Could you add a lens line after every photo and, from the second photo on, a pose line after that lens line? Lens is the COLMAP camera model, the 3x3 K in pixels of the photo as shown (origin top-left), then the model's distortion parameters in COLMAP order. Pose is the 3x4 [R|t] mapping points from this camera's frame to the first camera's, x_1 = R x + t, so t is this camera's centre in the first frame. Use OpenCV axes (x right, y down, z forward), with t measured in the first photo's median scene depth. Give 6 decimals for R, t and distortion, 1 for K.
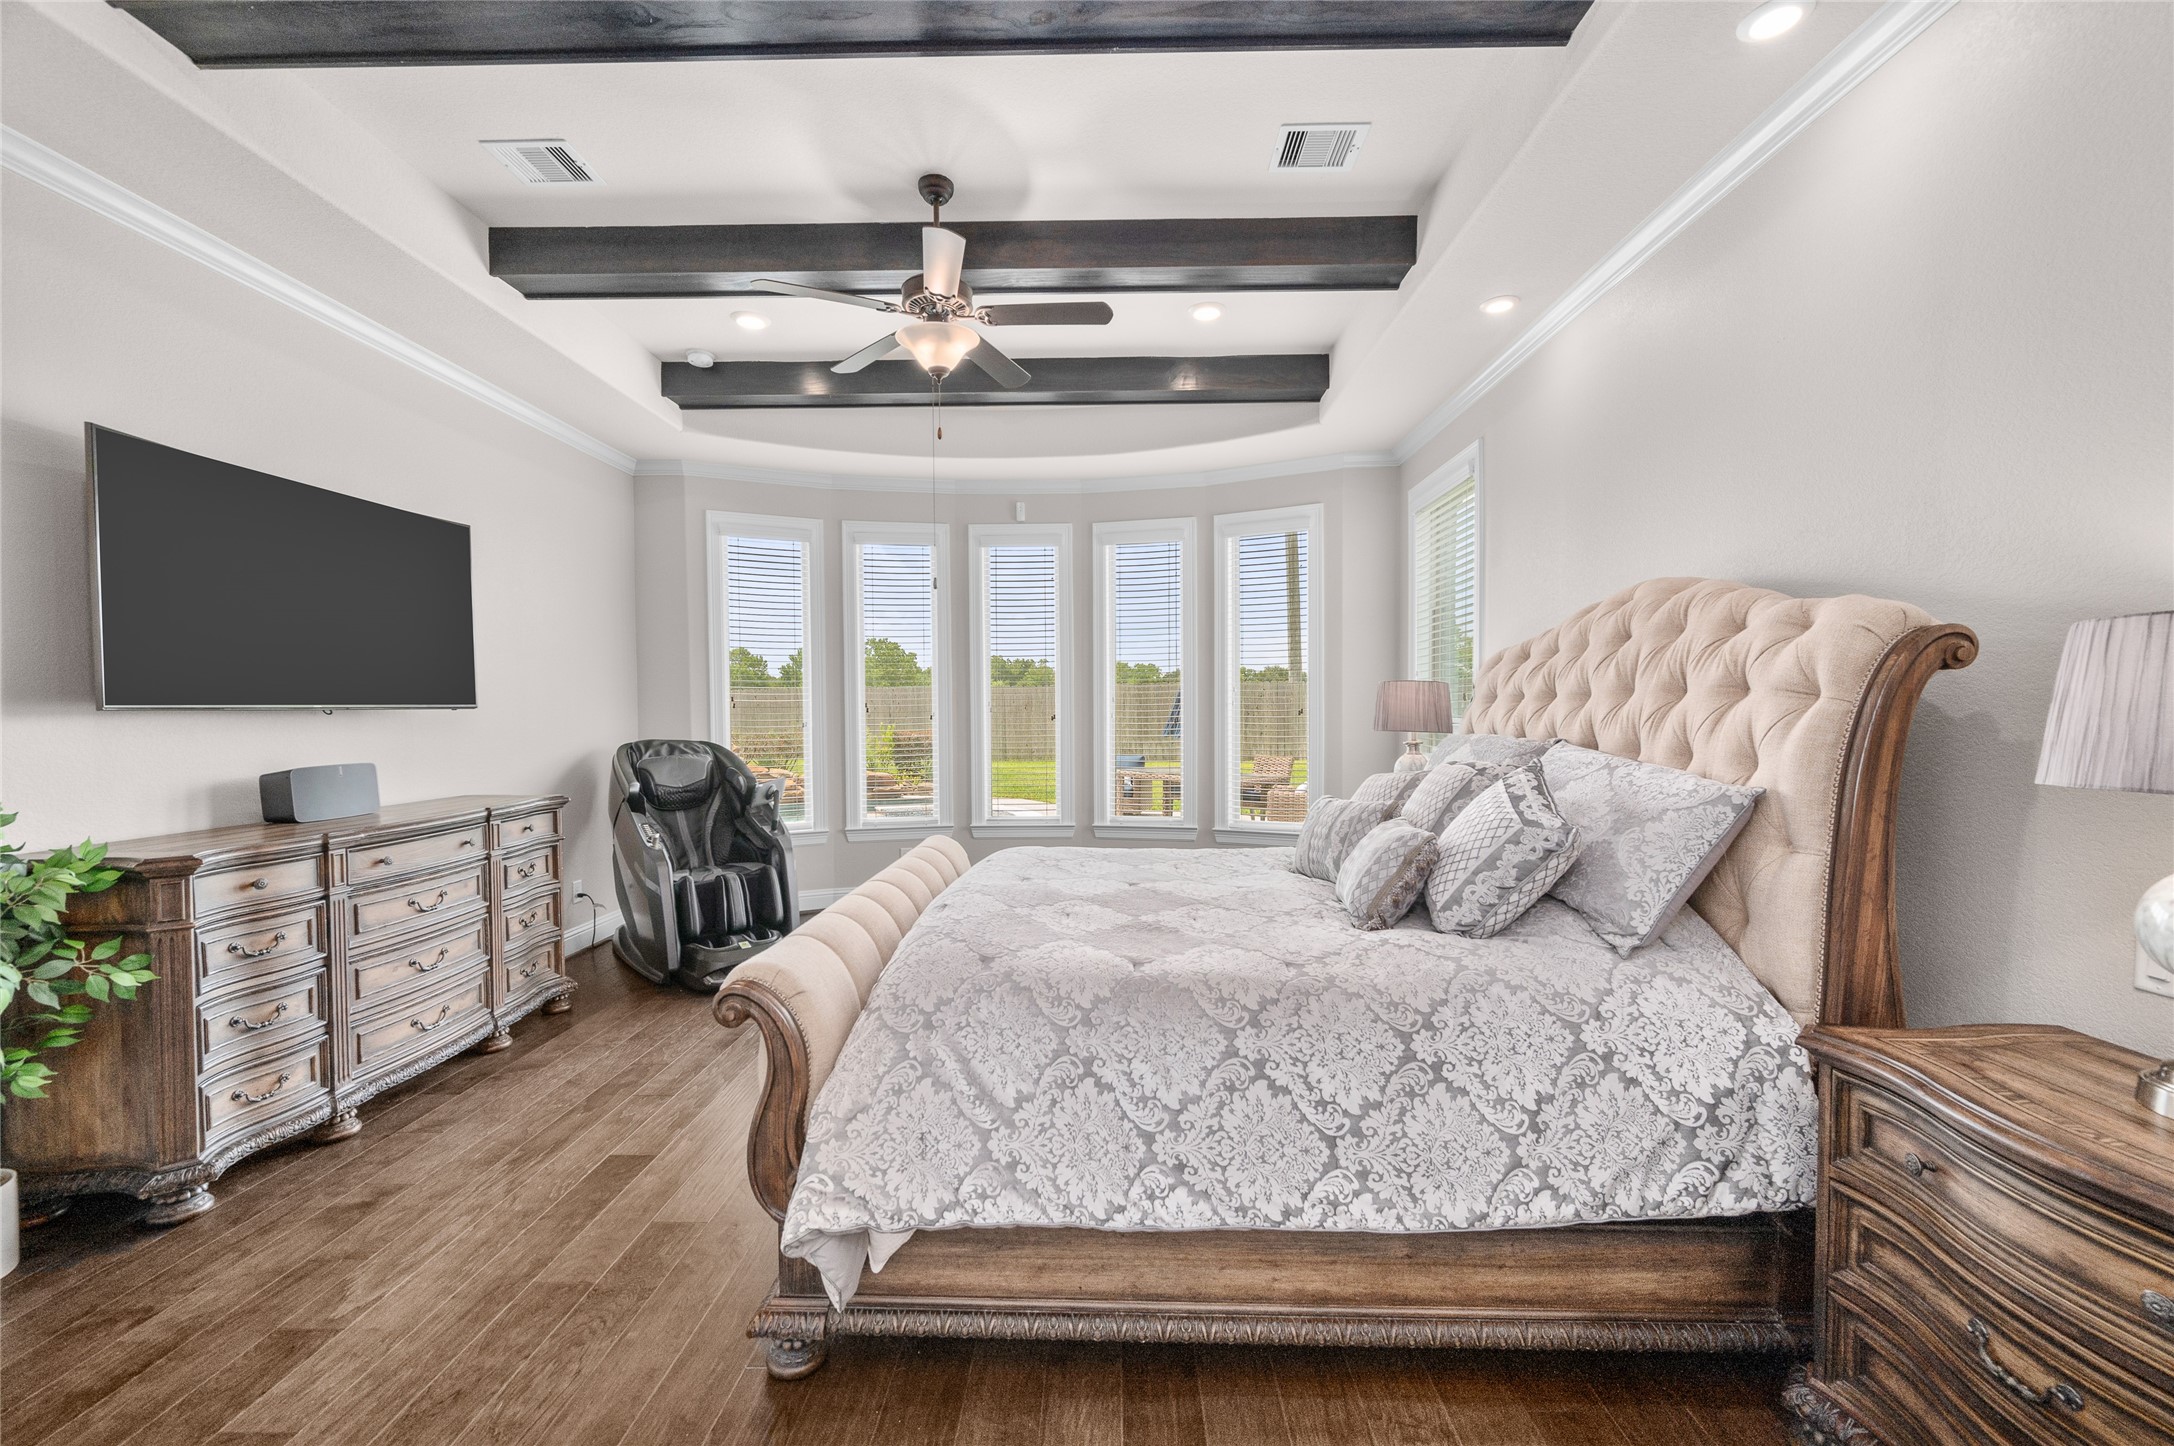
lens RADIAL K [[866.7, 0, 1087.0], [0, 866.7, 723.0], [0, 0, 1]] dist [0.000120, -0.000035]
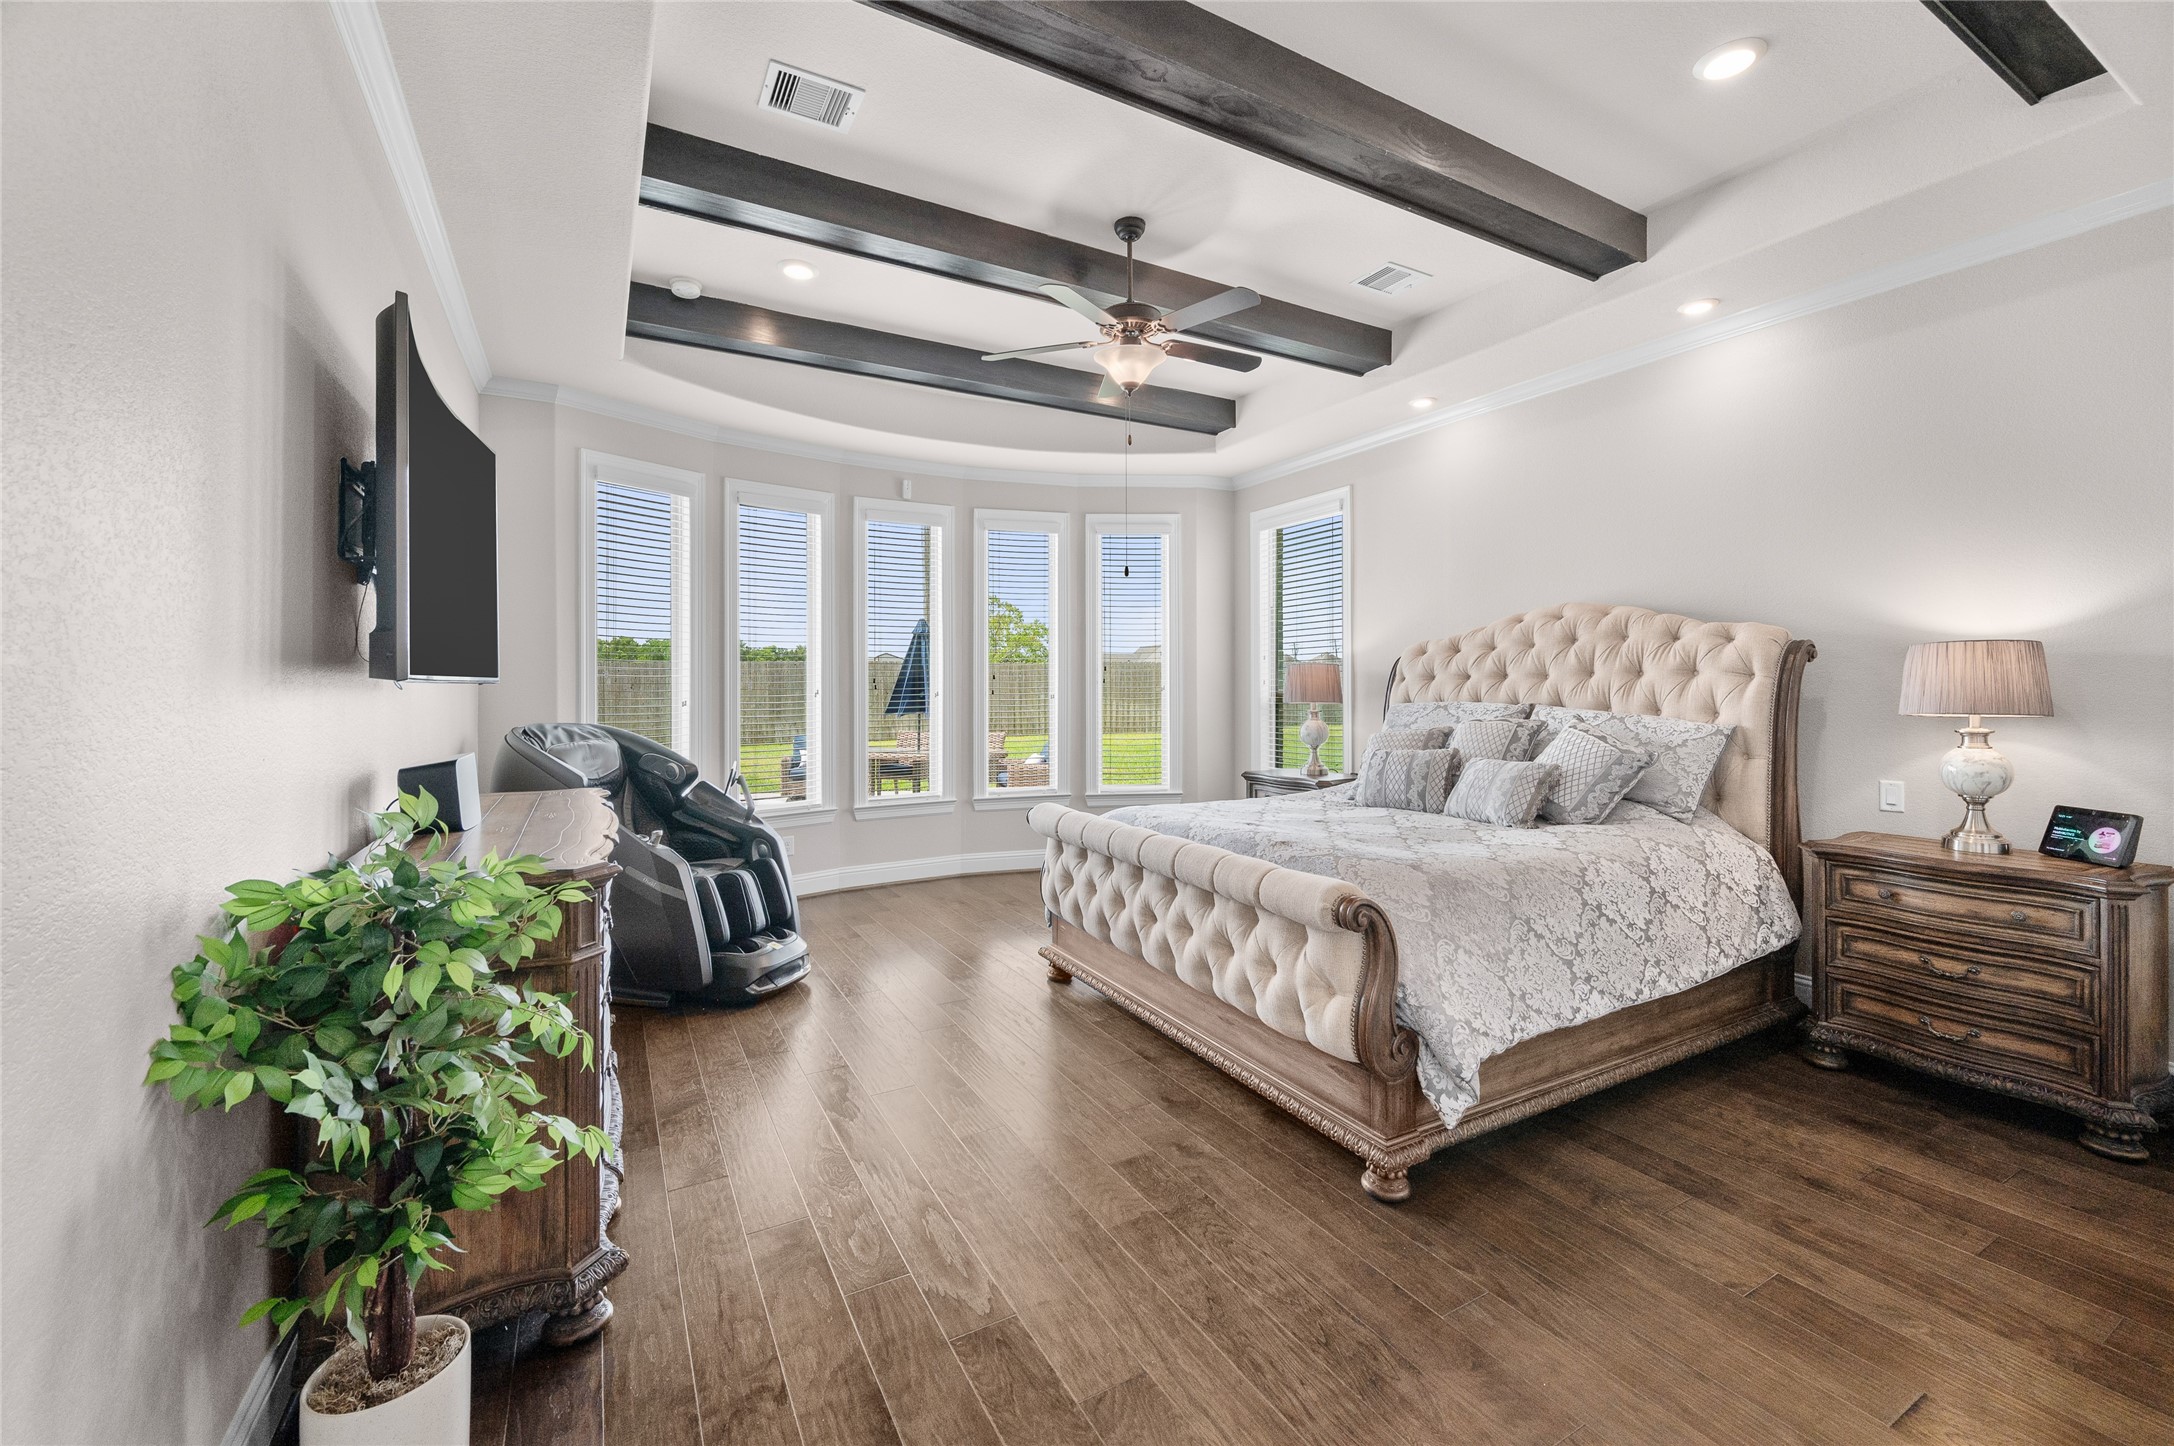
lens RADIAL K [[879.9, 0, 1085.3], [0, 879.9, 675.8], [0, 0, 1]] dist [0.001666, 0.000182]
pose [[0.861480, 0.005751, 0.507760, -1.191923], [0.010505, 0.999520, -0.029143, 0.009053], [-0.507684, 0.030440, 0.861006, 0.074114]]
